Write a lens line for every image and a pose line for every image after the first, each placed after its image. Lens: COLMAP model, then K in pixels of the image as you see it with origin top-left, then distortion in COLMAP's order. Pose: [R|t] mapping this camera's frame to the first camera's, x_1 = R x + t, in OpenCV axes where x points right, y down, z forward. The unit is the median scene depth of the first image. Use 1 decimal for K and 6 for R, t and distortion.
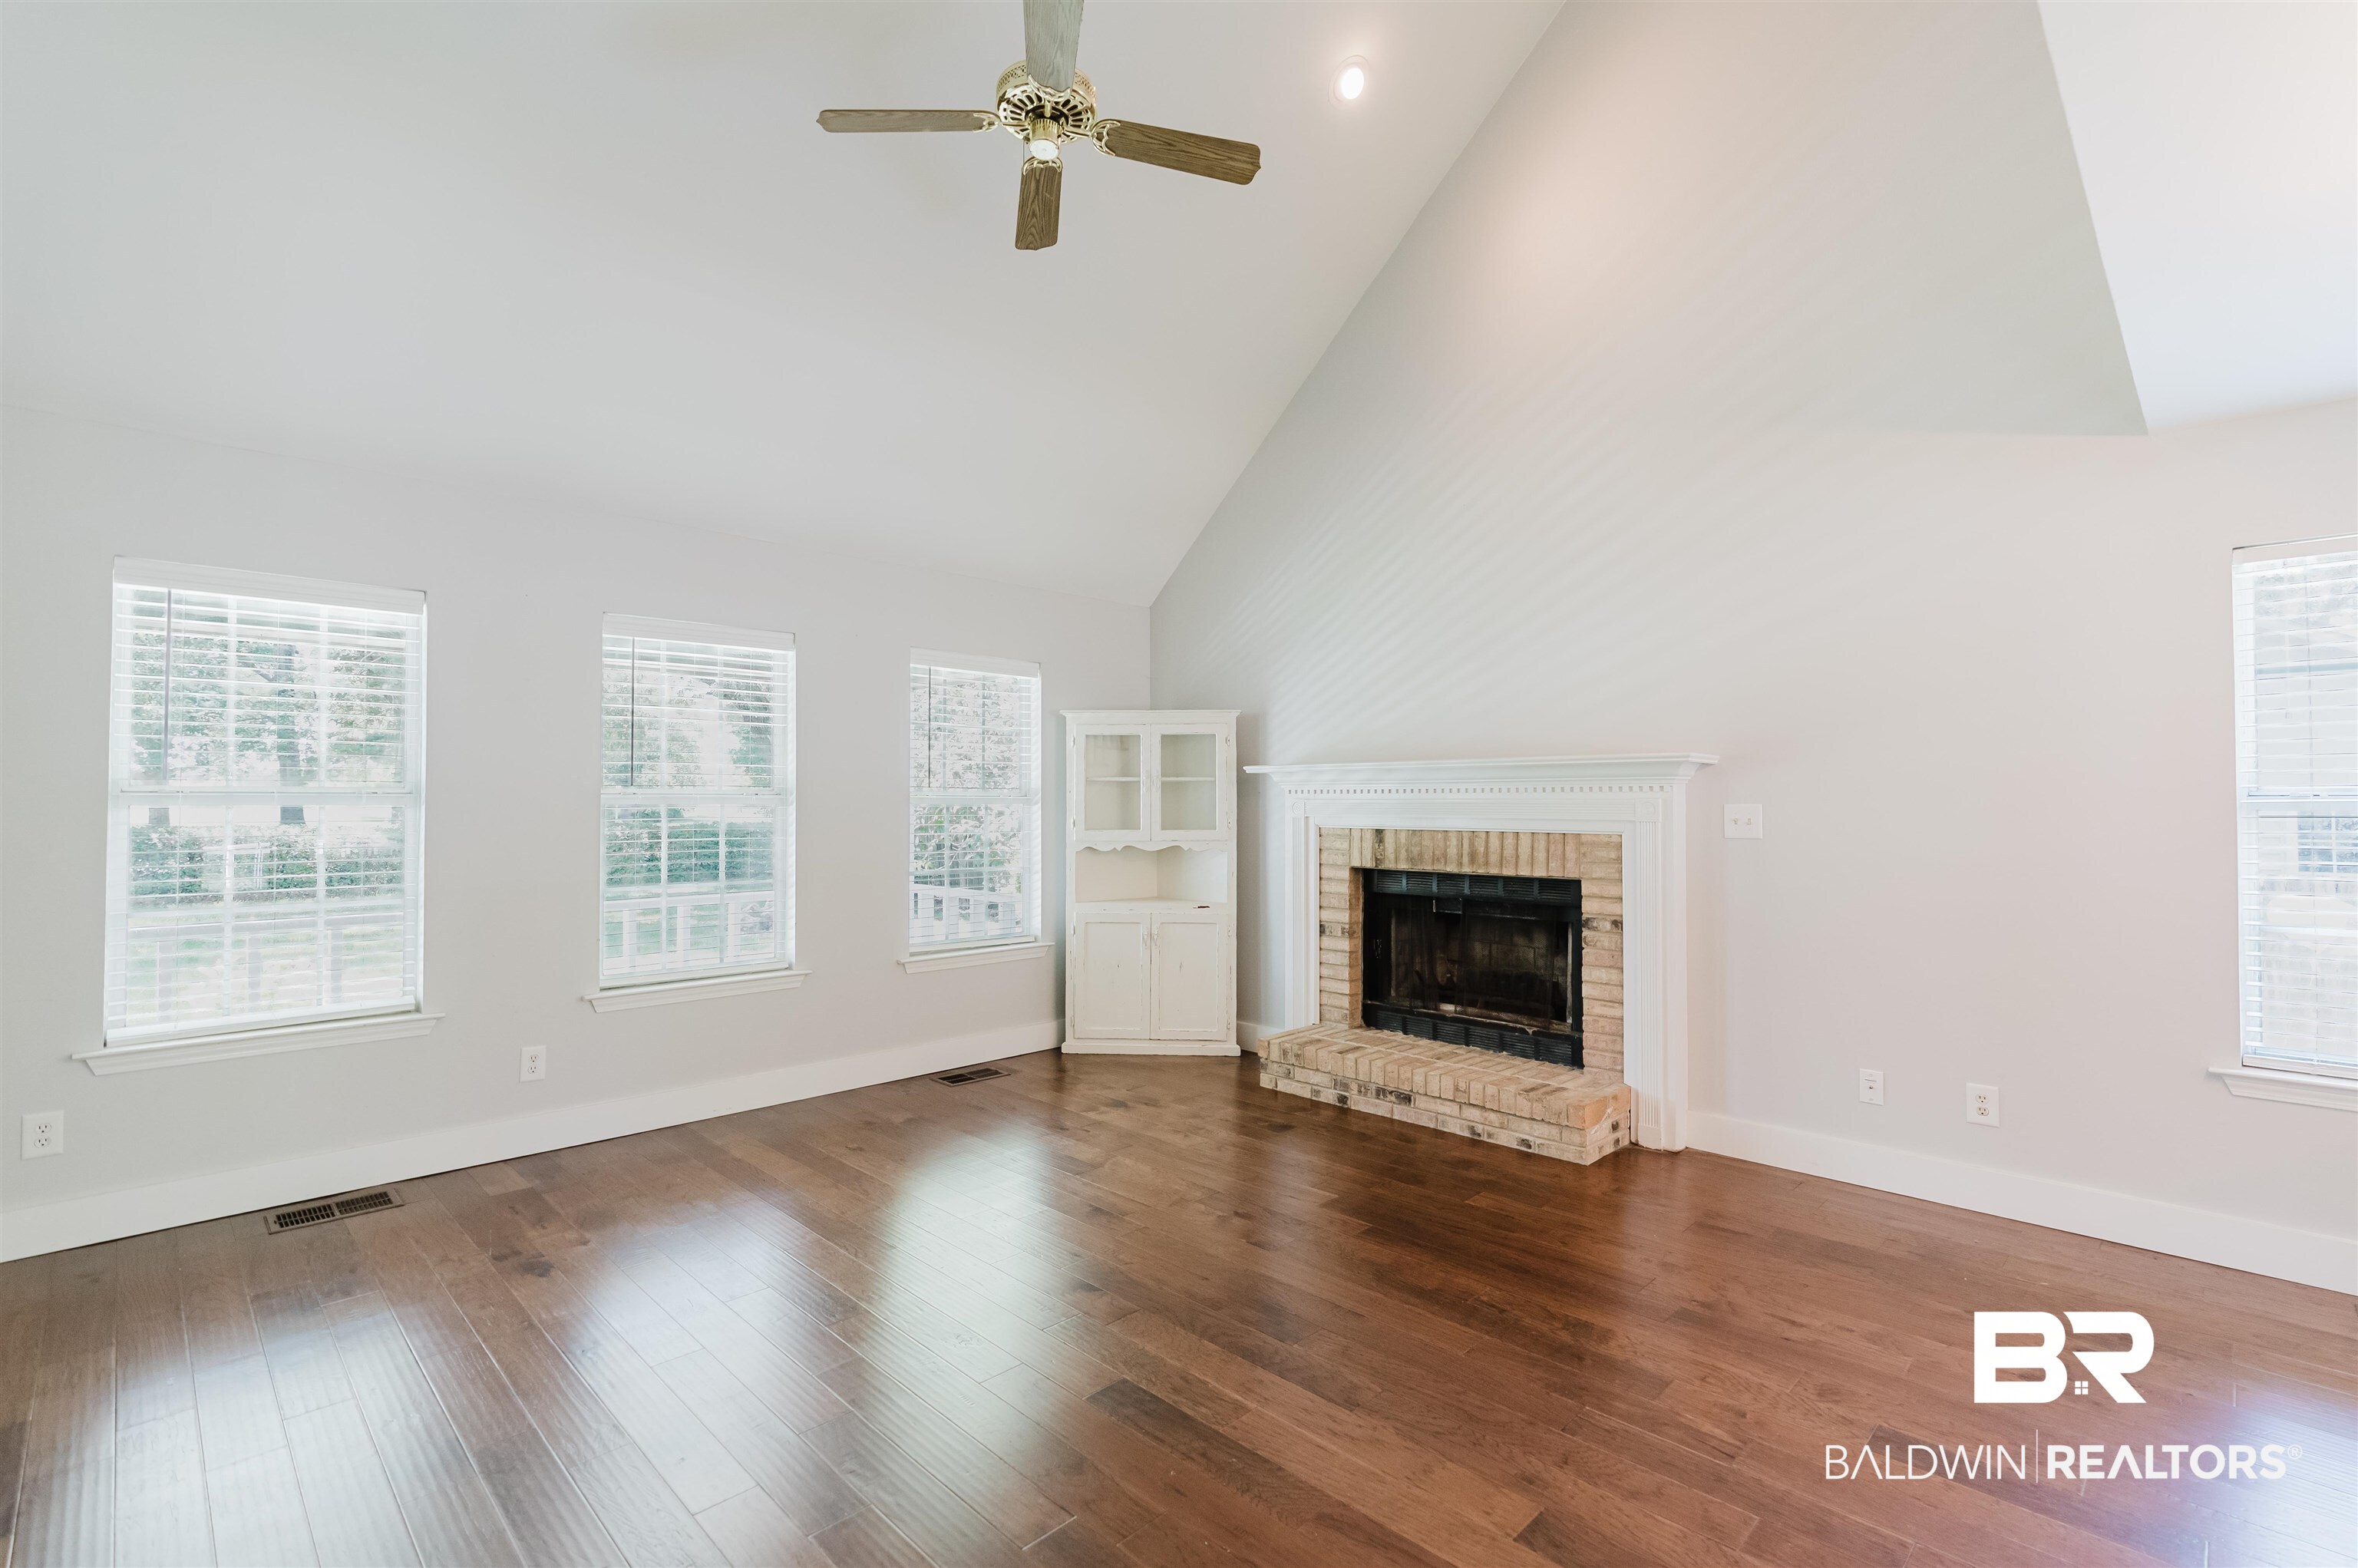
lens RADIAL K [[1067.9, 0, 1171.5], [0, 1067.9, 783.0], [0, 0, 1]] dist [-0.005204, 0.000363]
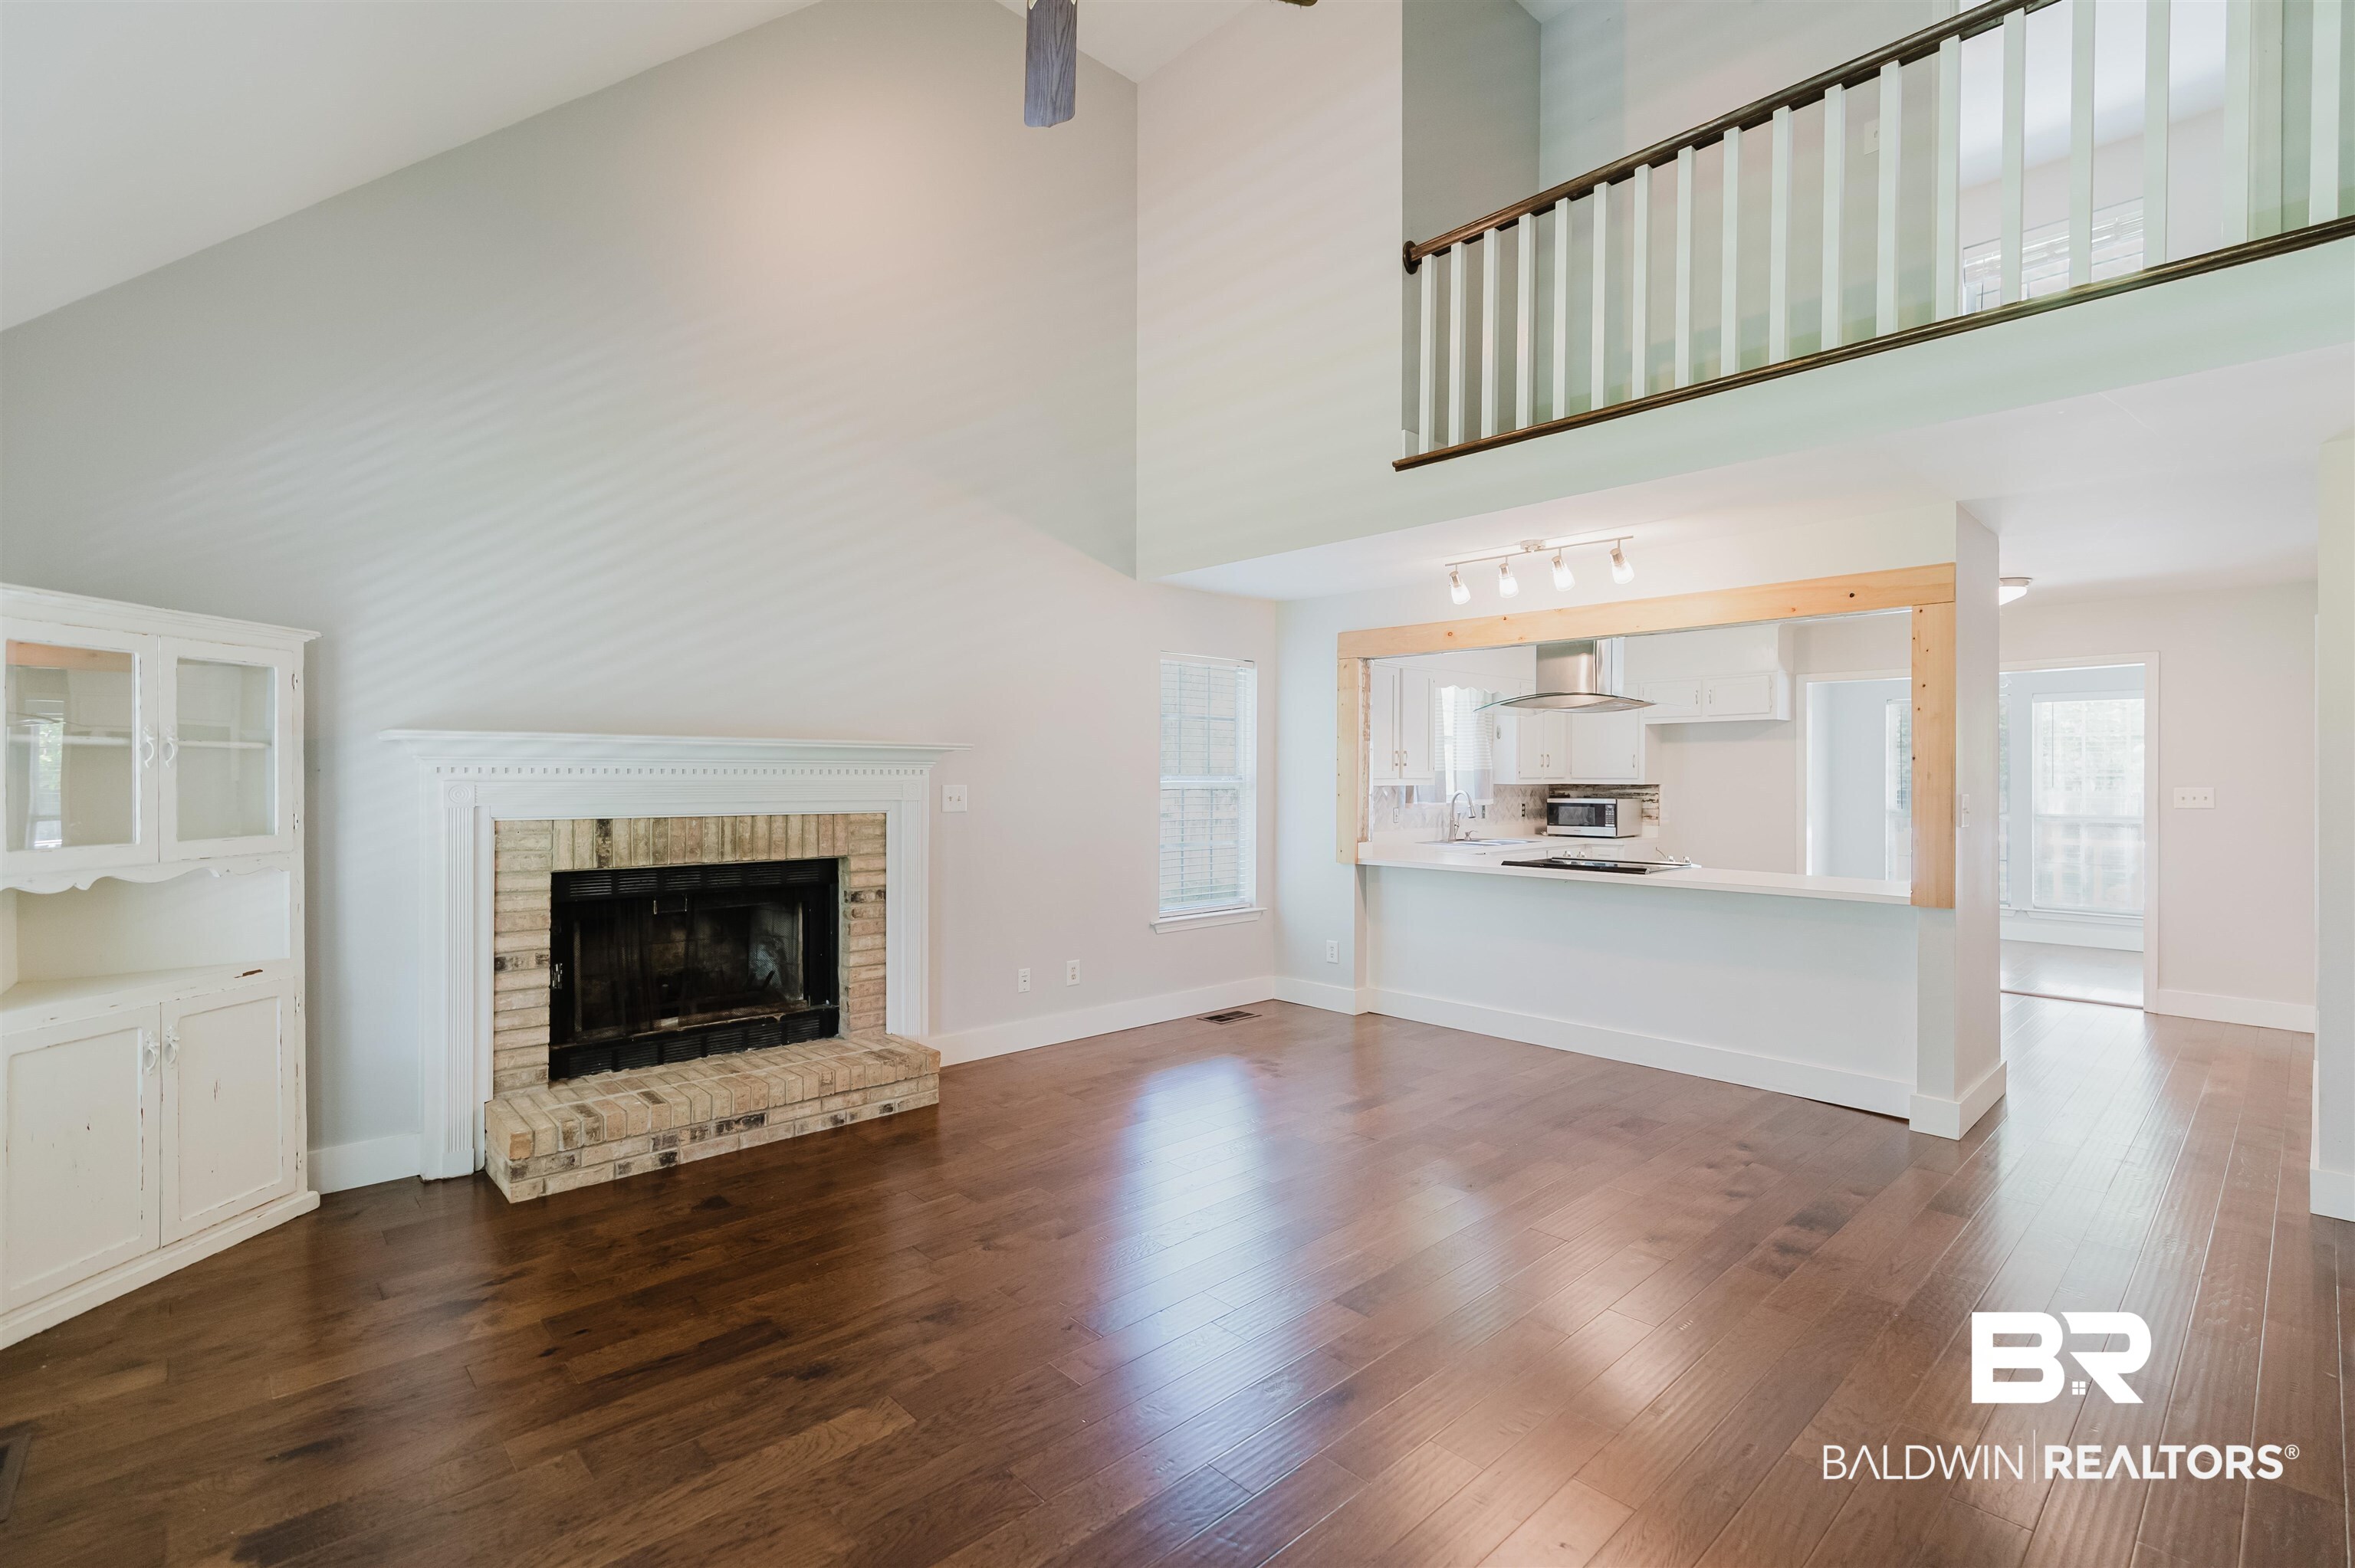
lens RADIAL K [[1084.9, 0, 1167.7], [0, 1084.9, 782.6], [0, 0, 1]] dist [-0.002253, 0.000551]
pose [[0.032963, -0.007625, 0.999427, -0.640991], [-0.021305, 0.999738, 0.008330, 0.001132], [-0.999229, -0.021568, 0.032792, 0.611954]]
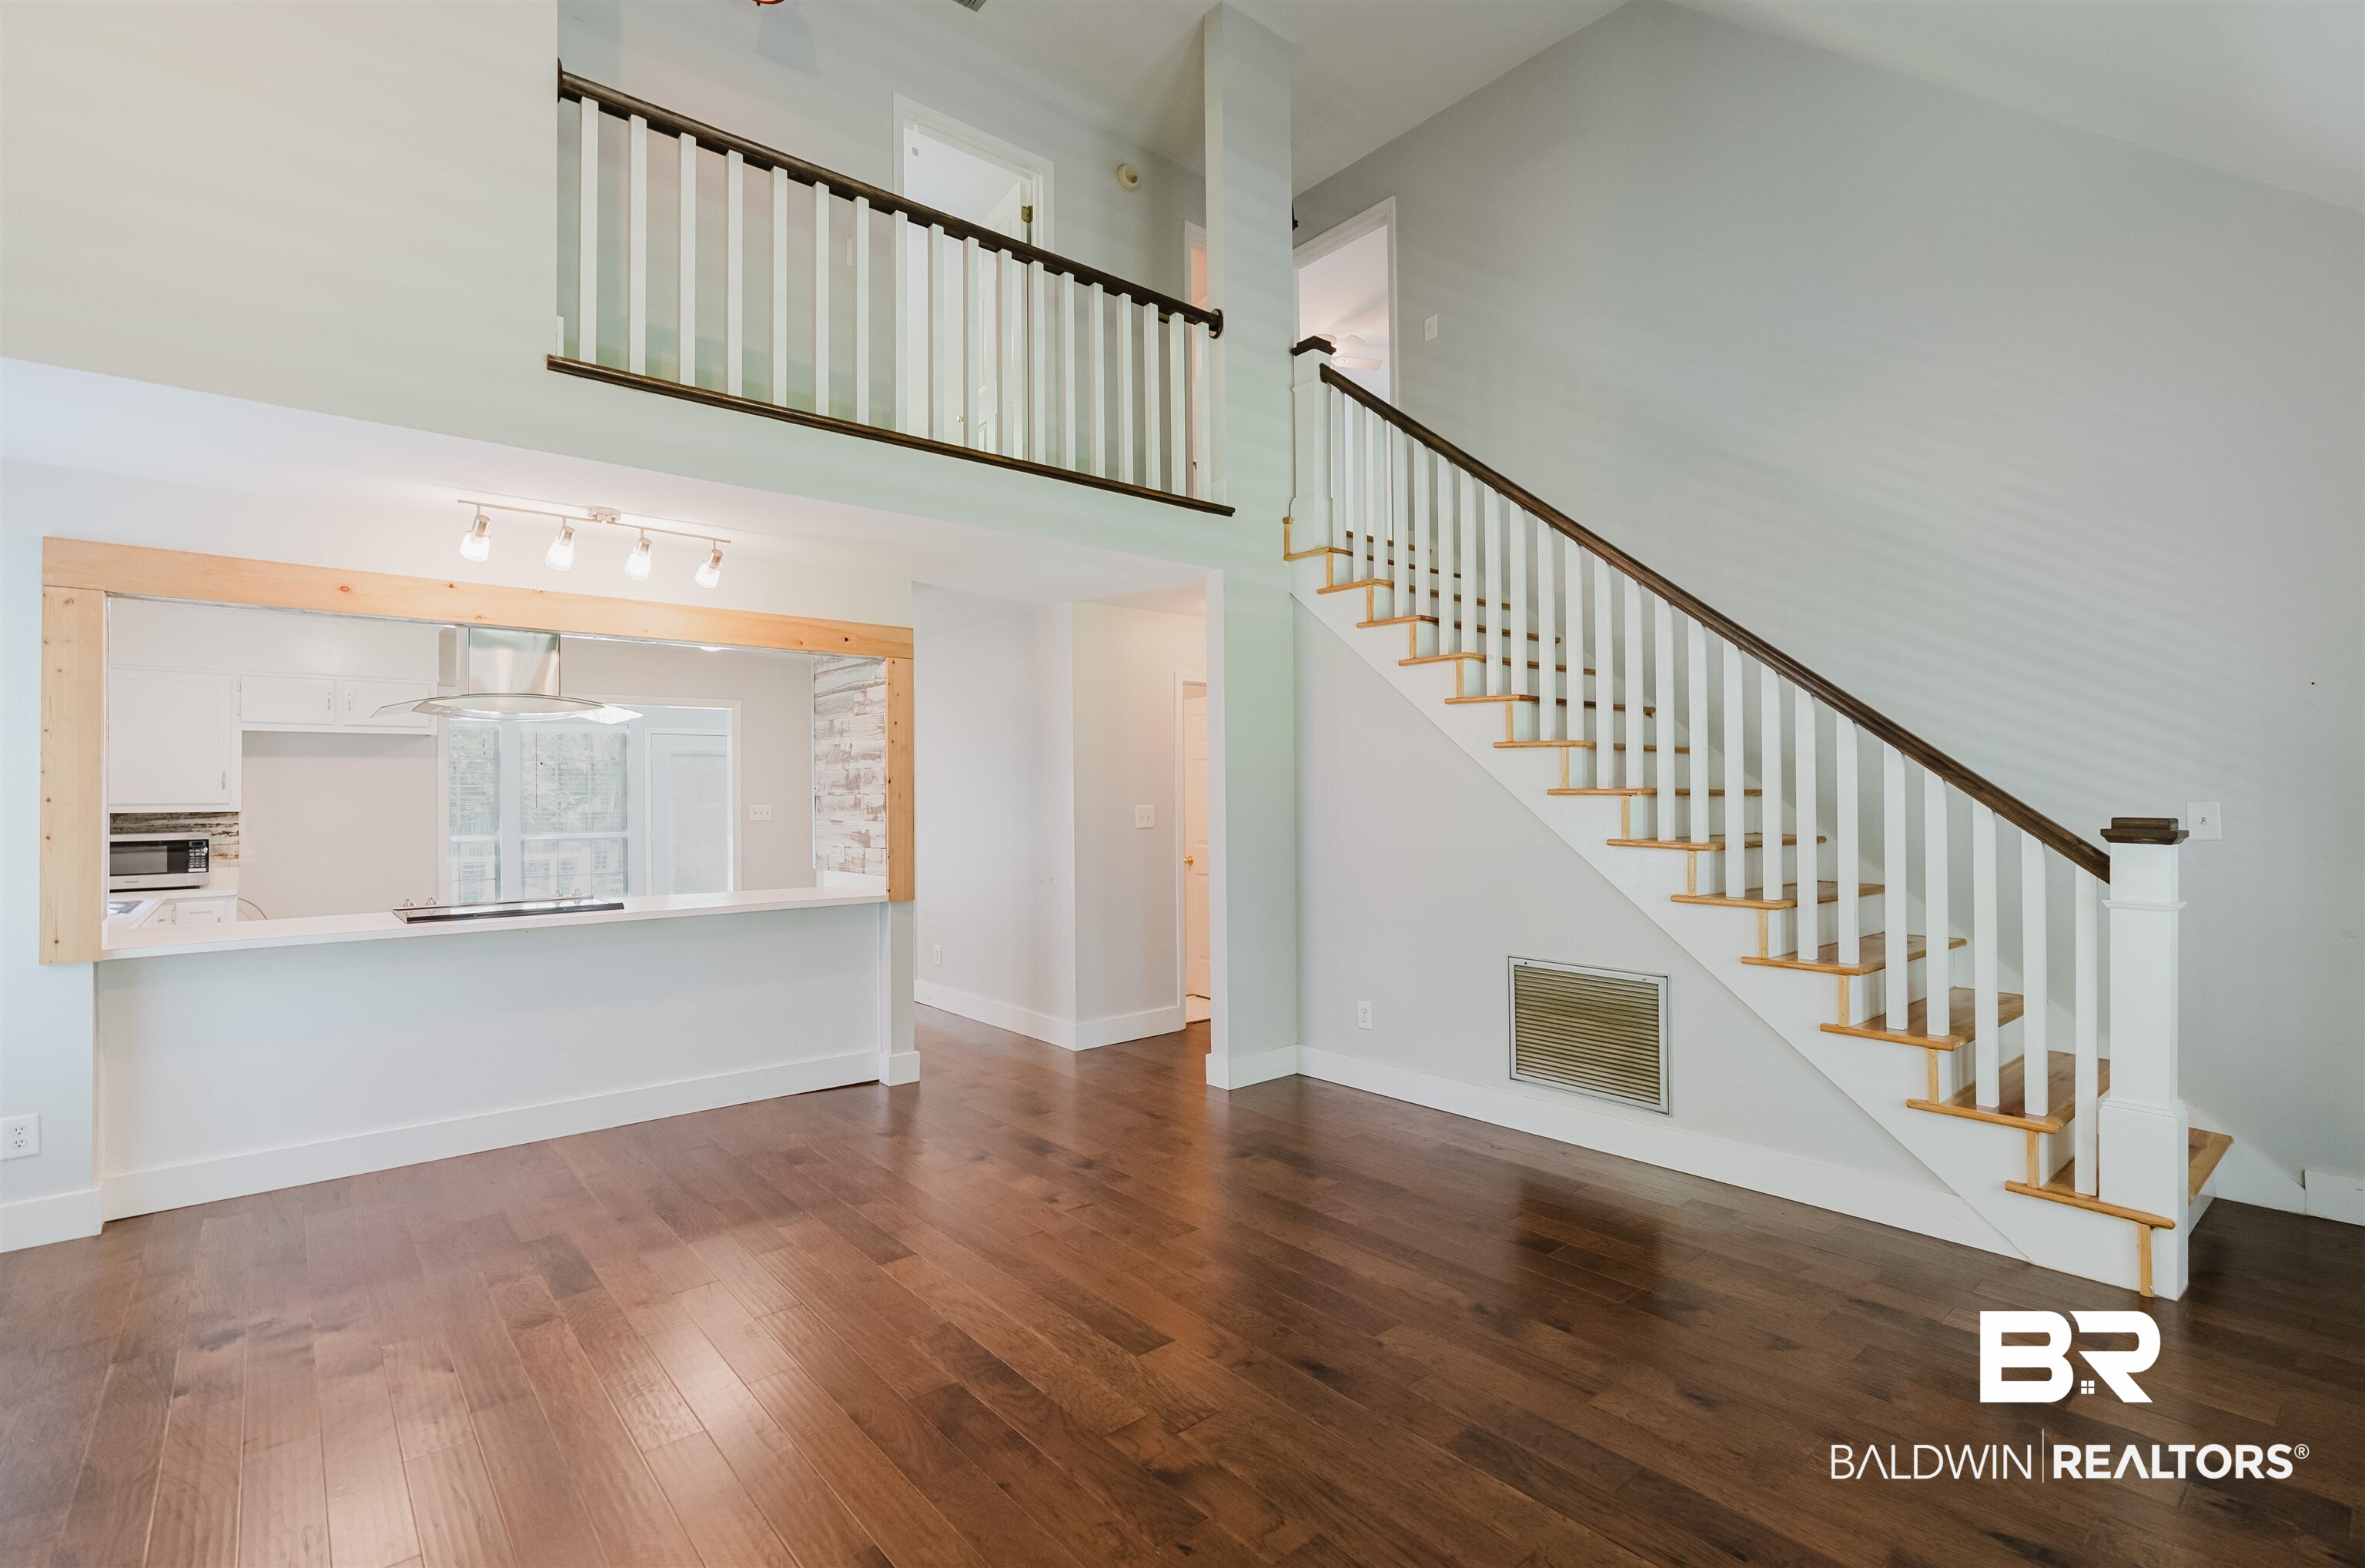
lens RADIAL K [[1086.9, 0, 1176.8], [0, 1086.9, 779.3], [0, 0, 1]] dist [-0.002475, 0.001108]
pose [[-0.996805, 0.006914, 0.079571, -0.092967], [0.004259, 0.999430, -0.033485, 0.011907], [-0.079757, -0.033039, -0.996267, 1.109856]]
